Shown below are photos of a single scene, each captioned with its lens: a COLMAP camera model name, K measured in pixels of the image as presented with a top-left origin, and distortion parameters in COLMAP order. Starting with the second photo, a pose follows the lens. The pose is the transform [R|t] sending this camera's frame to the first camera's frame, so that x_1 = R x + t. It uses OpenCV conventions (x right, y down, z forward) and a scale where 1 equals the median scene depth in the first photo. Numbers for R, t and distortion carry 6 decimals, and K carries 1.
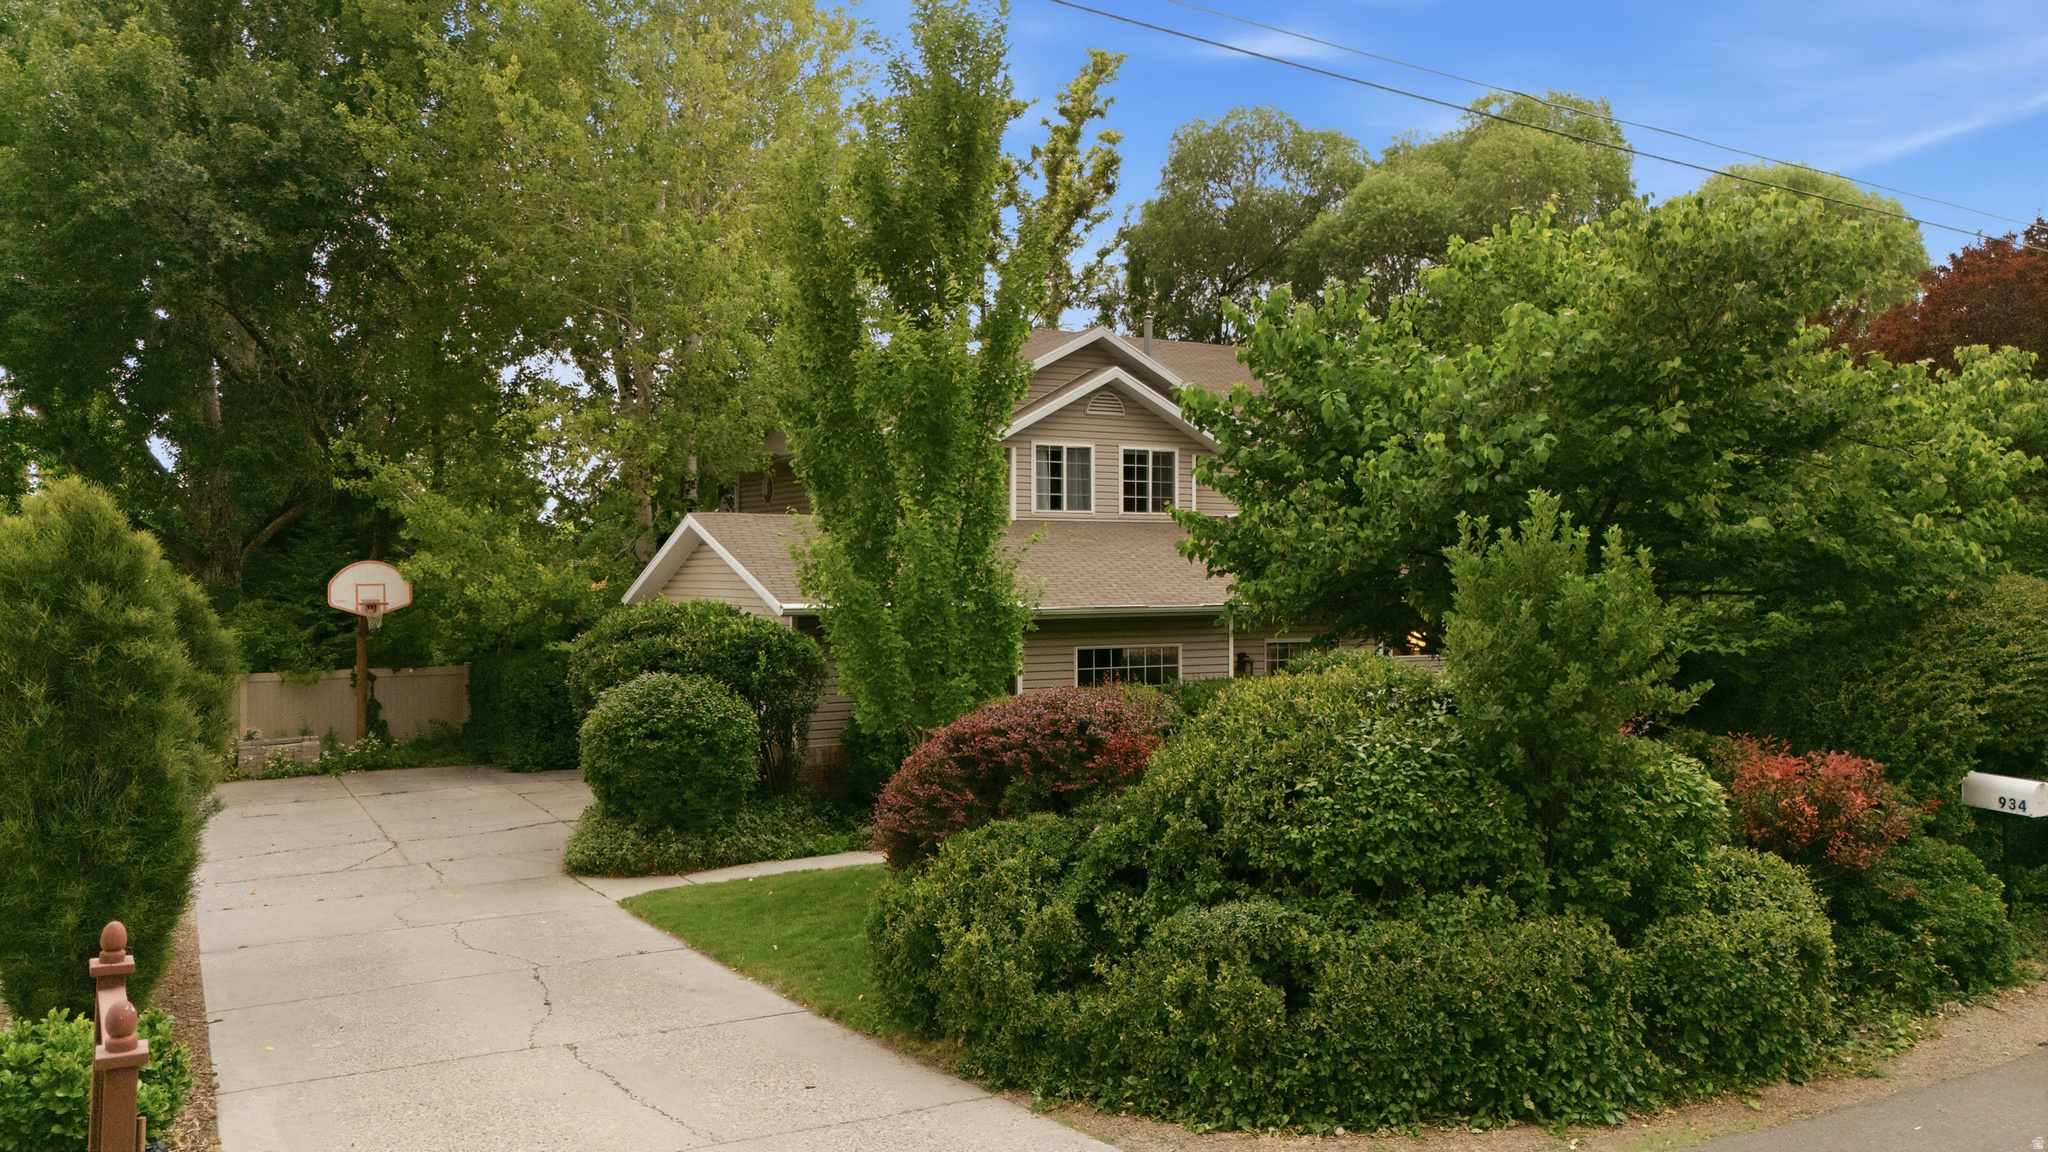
lens RADIAL K [[1494.4, 0, 1019.9], [0, 1494.4, 572.9], [0, 0, 1]] dist [0.055250, -0.057116]
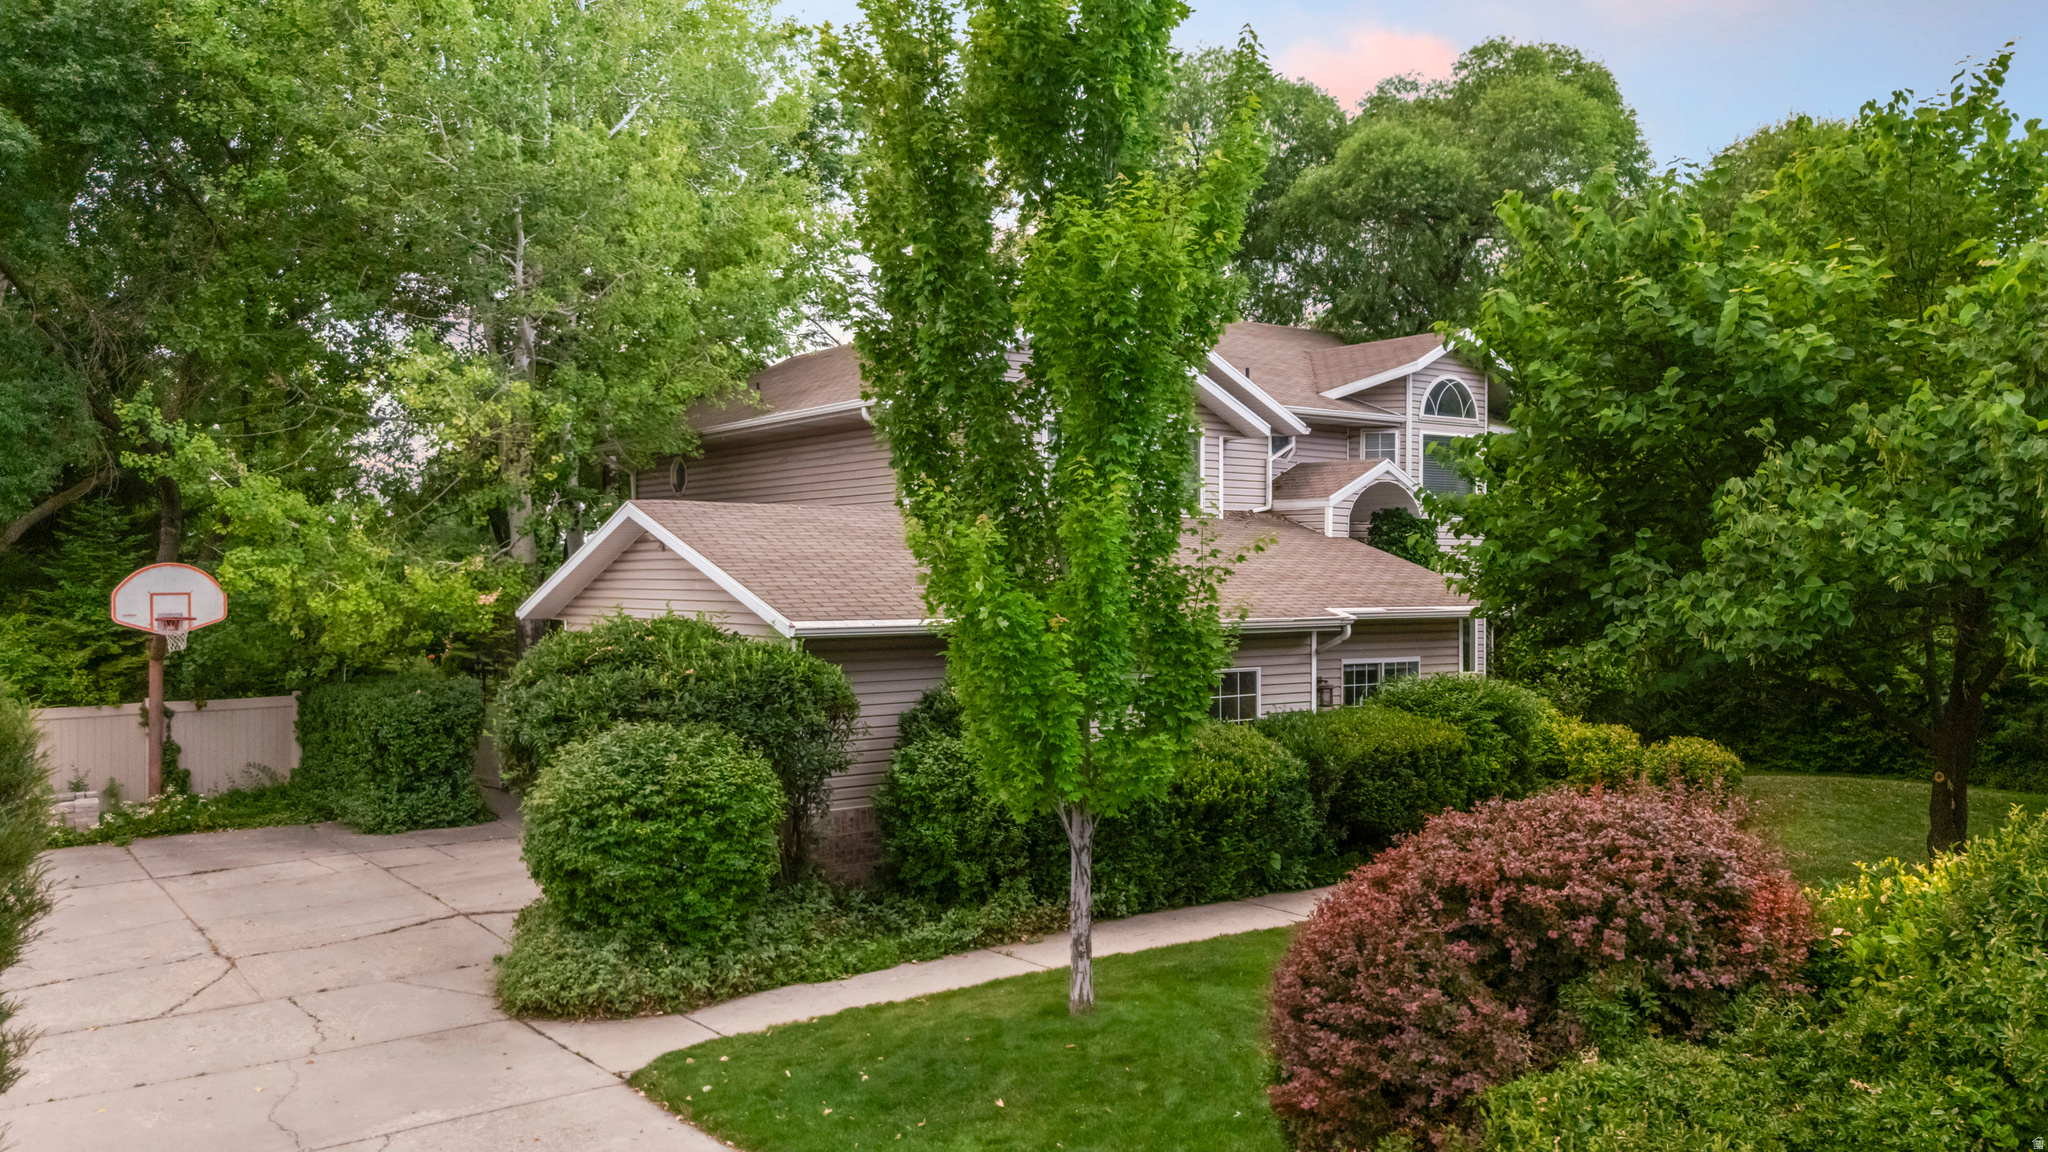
lens RADIAL K [[1517.5, 0, 1018.1], [0, 1517.5, 578.4], [0, 0, 1]] dist [0.069275, -0.062164]
pose [[0.992831, -0.000599, 0.119523, -0.141719], [0.000370, 0.999998, 0.001940, -0.002050], [-0.119524, -0.001882, 0.992830, 0.250396]]
